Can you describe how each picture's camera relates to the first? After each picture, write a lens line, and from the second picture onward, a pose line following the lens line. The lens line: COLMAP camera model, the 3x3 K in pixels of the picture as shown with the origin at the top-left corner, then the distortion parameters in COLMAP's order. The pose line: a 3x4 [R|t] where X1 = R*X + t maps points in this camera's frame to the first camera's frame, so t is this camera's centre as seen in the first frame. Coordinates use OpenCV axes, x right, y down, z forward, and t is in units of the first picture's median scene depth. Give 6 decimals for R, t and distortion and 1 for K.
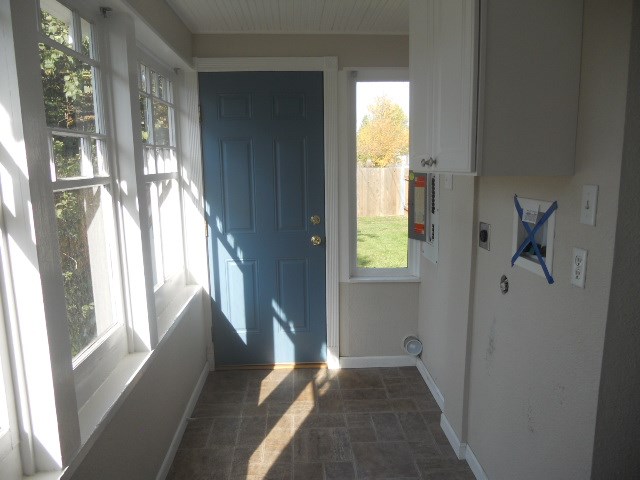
lens RADIAL K [[487.6, 0, 319.6], [0, 487.6, 242.4], [0, 0, 1]] dist [-0.031580, -0.002741]
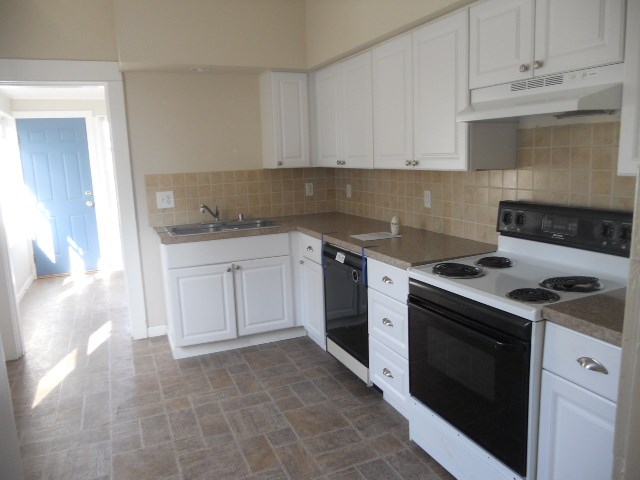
lens RADIAL K [[487.6, 0, 319.6], [0, 487.6, 242.4], [0, 0, 1]] dist [-0.031580, -0.002741]
pose [[0.937285, -0.078647, 0.339576, 0.183291], [0.078295, 0.996821, 0.014762, 0.191872], [-0.339658, 0.012751, 0.940463, -1.109144]]
